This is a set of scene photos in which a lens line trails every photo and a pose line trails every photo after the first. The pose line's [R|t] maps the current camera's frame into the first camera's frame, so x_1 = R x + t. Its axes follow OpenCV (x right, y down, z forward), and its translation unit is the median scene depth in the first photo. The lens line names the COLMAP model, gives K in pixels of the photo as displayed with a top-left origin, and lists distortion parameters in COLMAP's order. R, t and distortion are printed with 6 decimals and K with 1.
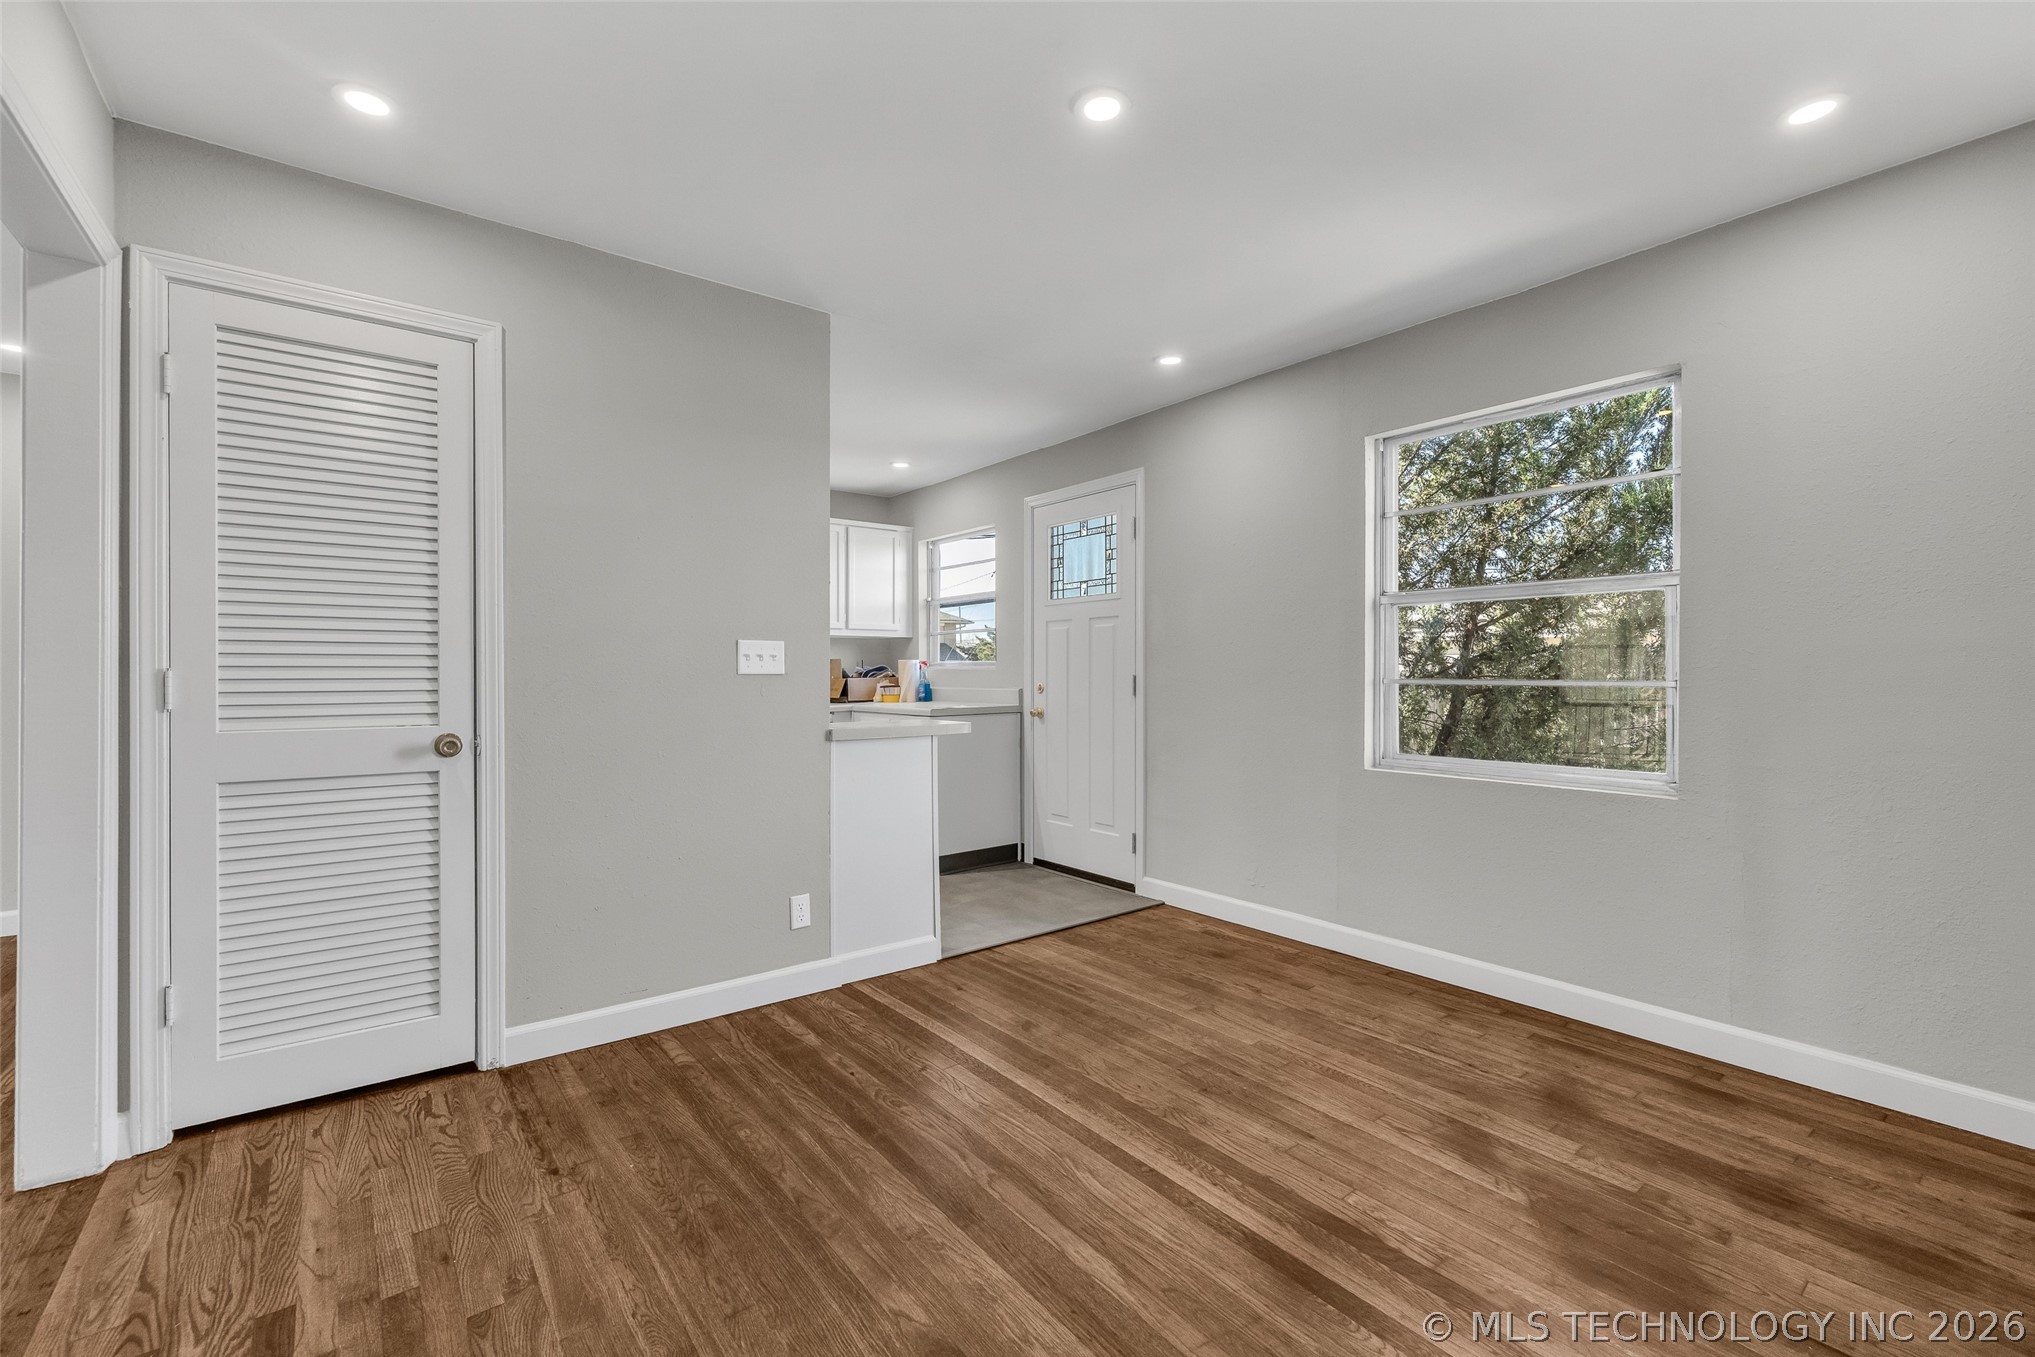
lens RADIAL K [[858.0, 0, 1027.6], [0, 858.0, 669.9], [0, 0, 1]] dist [-0.000373, -0.000582]
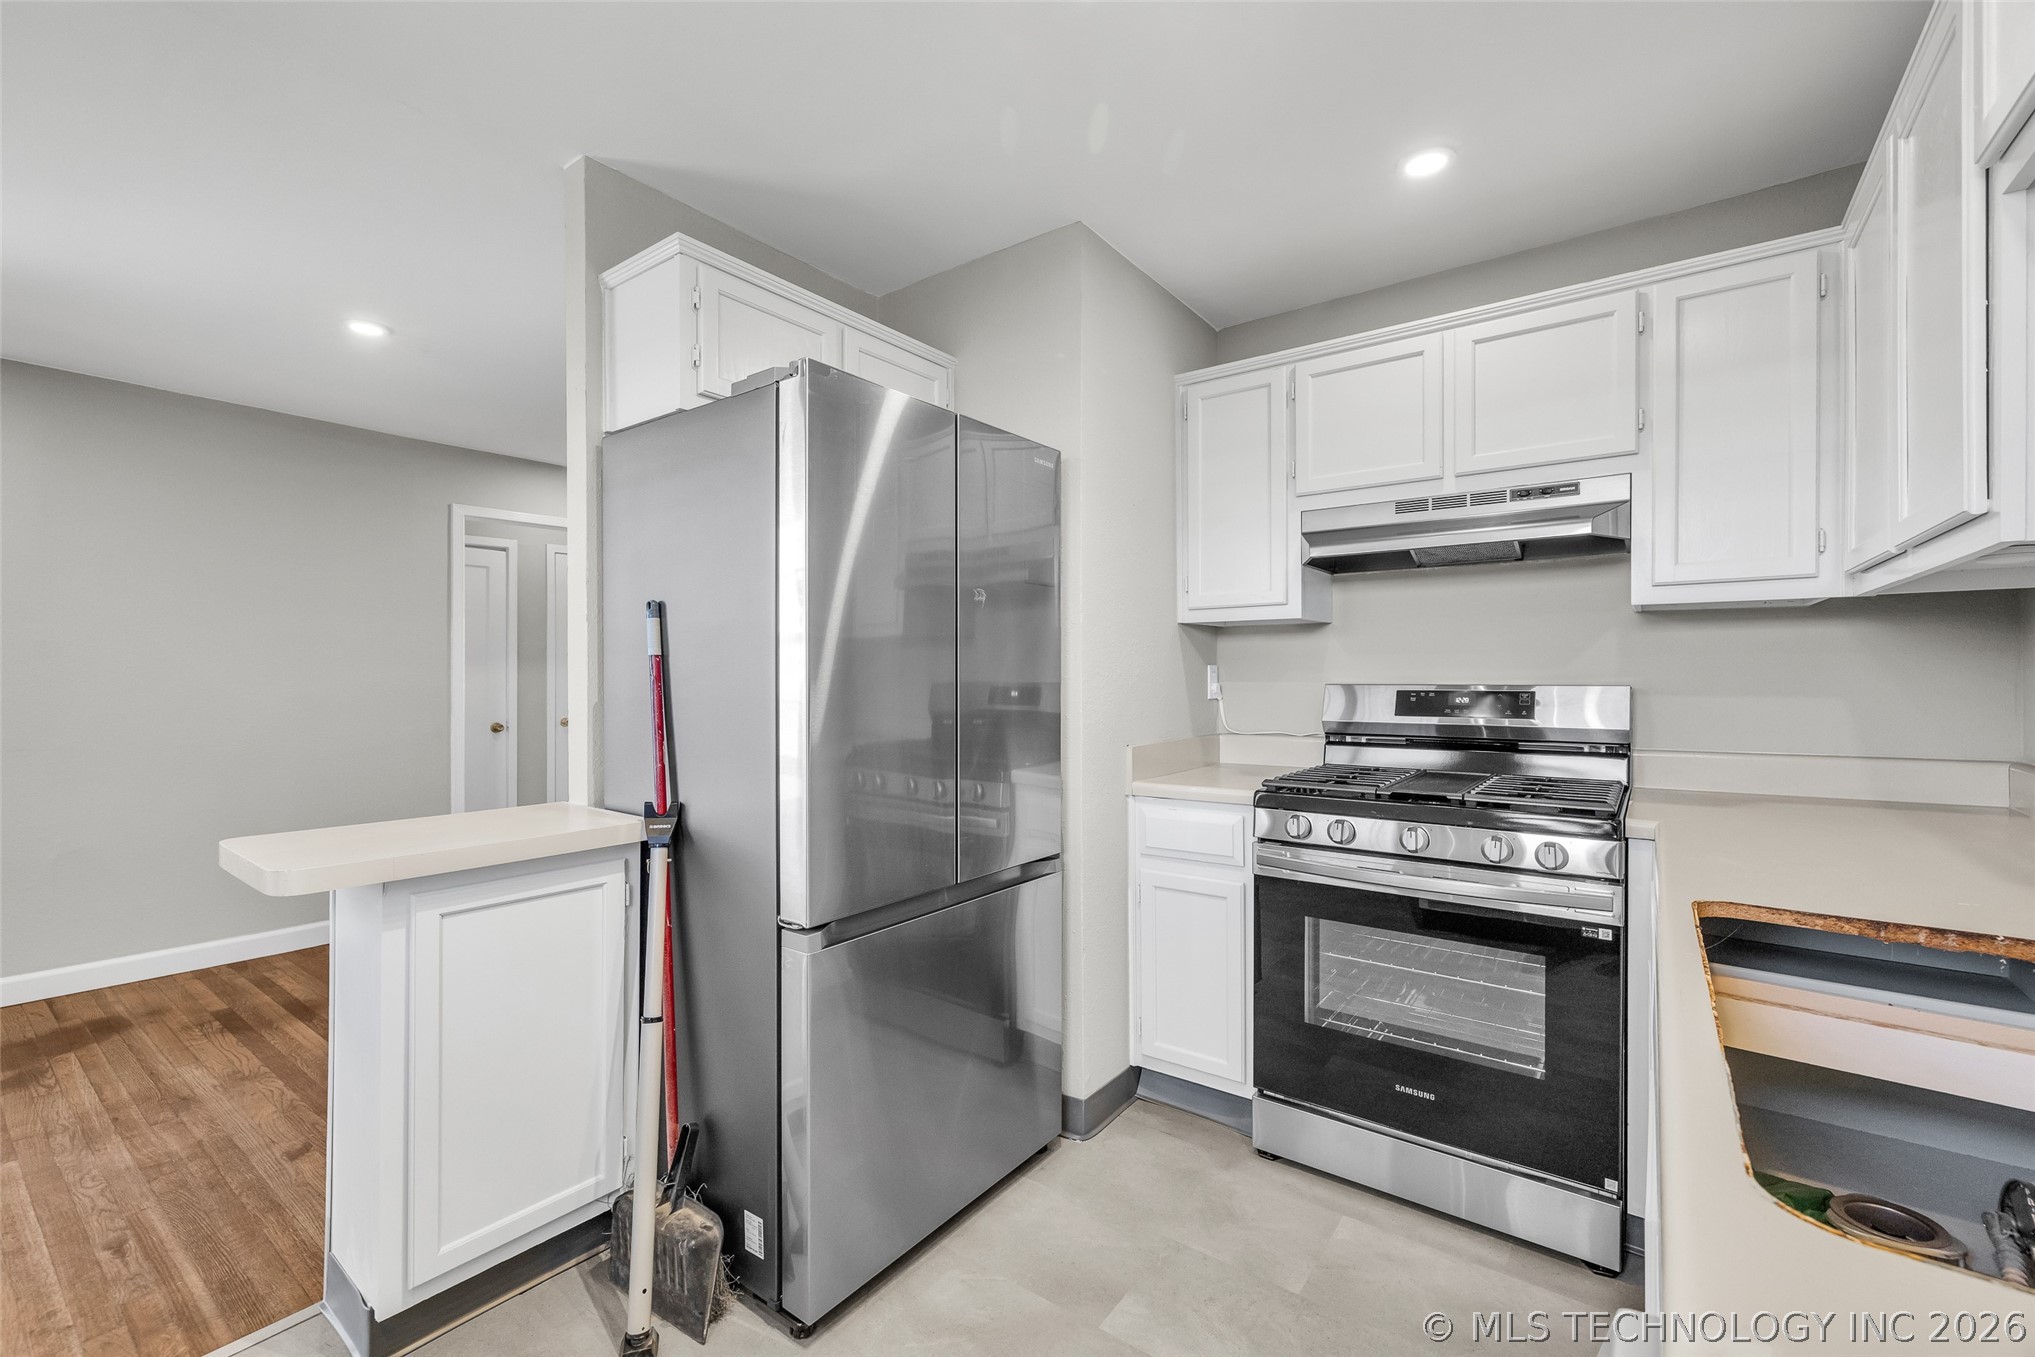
lens RADIAL K [[858.0, 0, 1024.2], [0, 858.0, 678.0], [0, 0, 1]] dist [-0.000373, -0.000582]
pose [[-0.965443, 0.006203, -0.260542, -0.529900], [0.005695, 0.999980, 0.002705, -0.034171], [0.260554, 0.001127, -0.965459, 2.298440]]
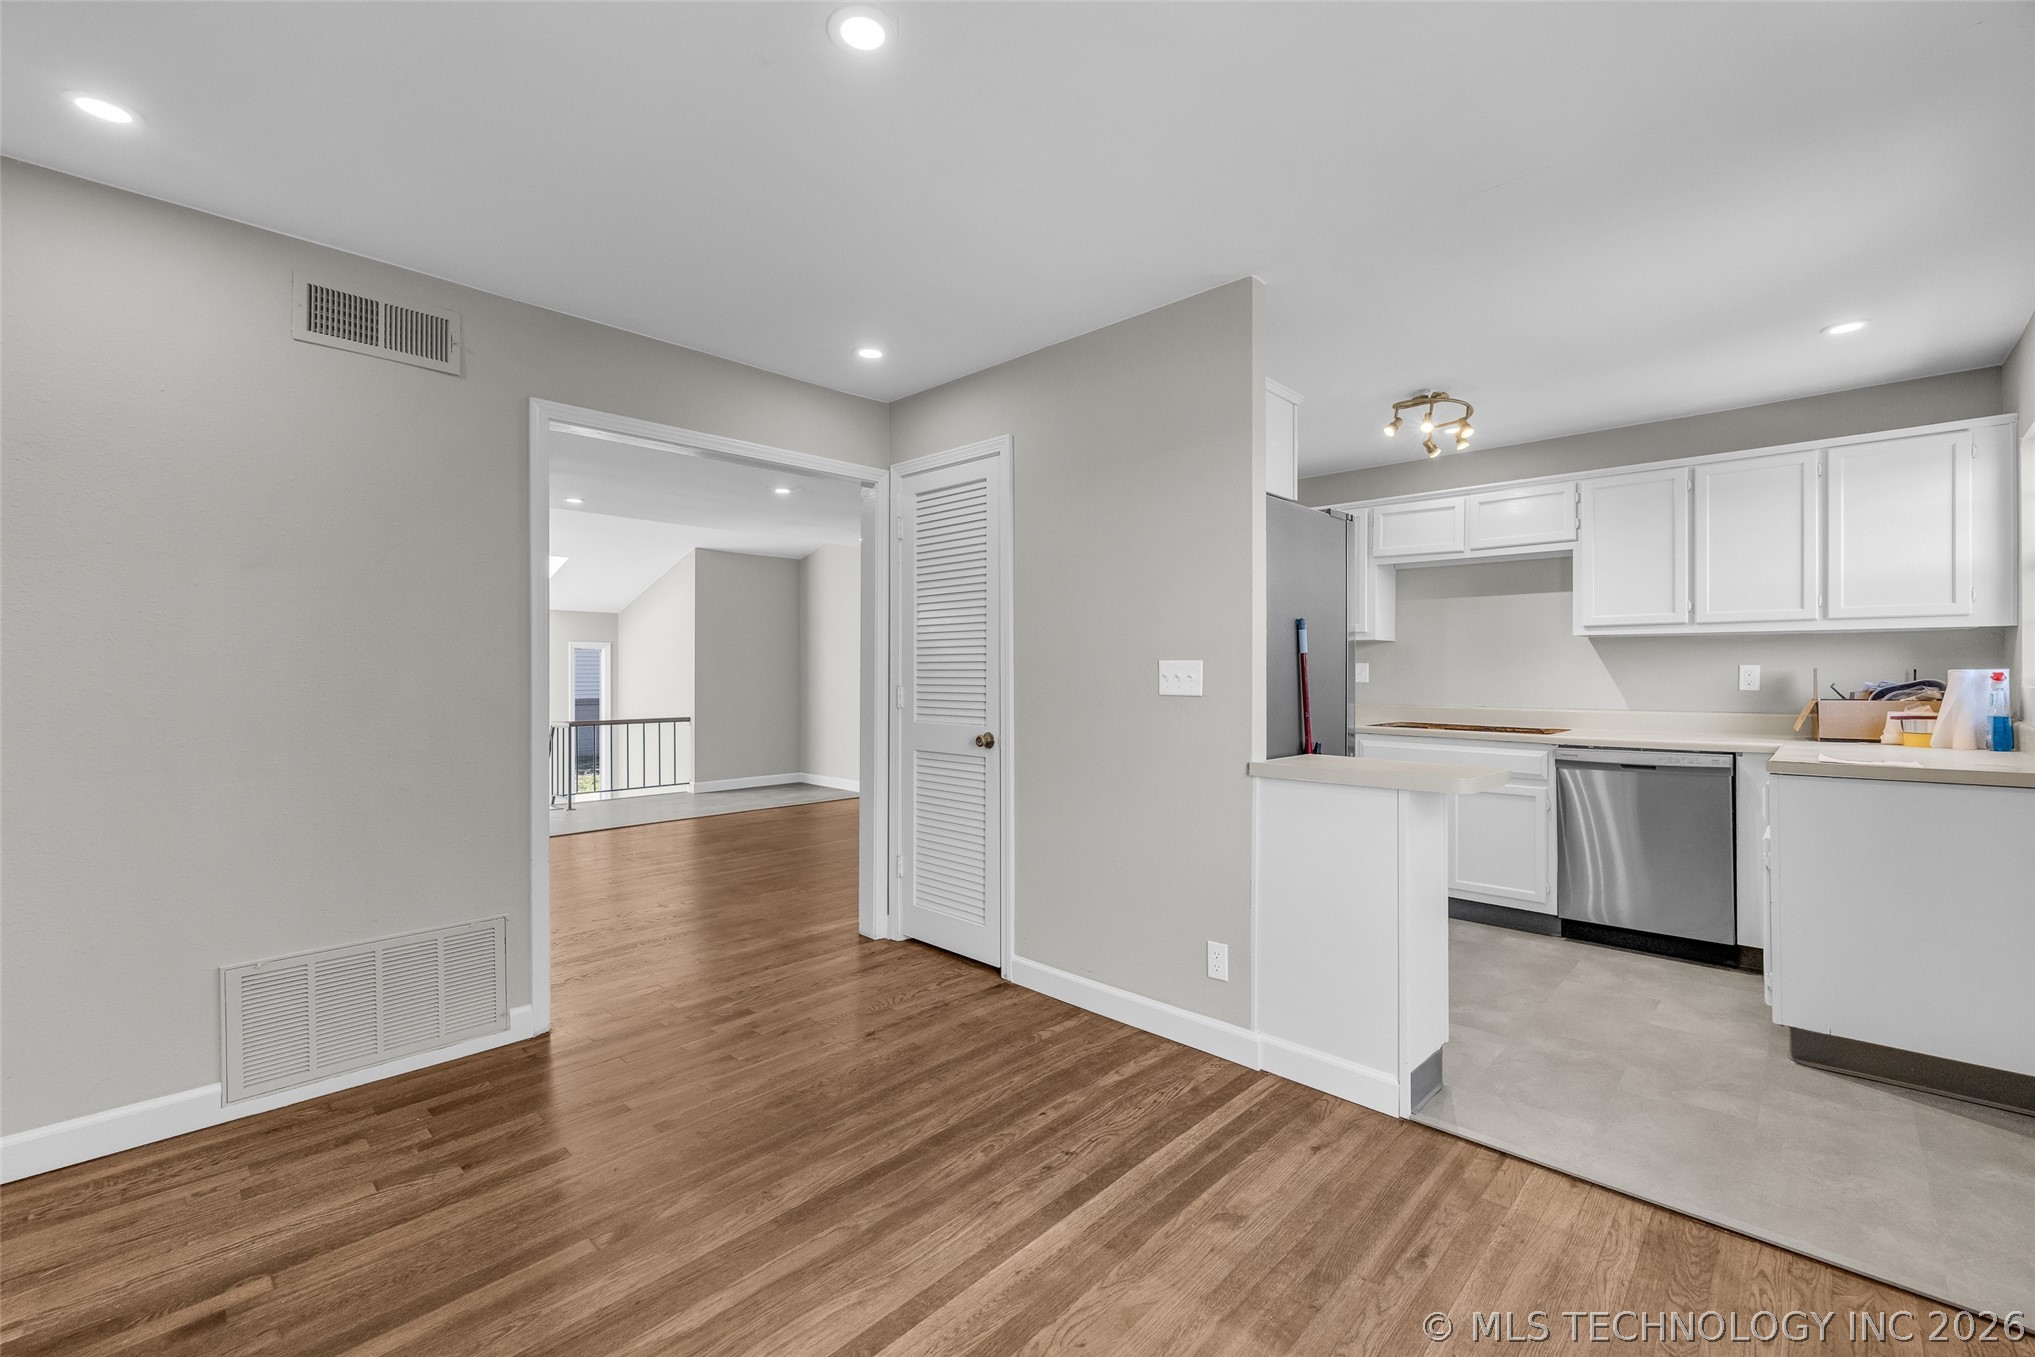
lens RADIAL K [[858.0, 0, 1006.7], [0, 858.0, 672.7], [0, 0, 1]] dist [-0.000373, -0.000582]
pose [[0.134485, 0.001565, -0.990914, 0.771734], [0.000904, 0.999998, 0.001702, -0.028308], [0.990915, -0.001124, 0.134484, 0.859309]]
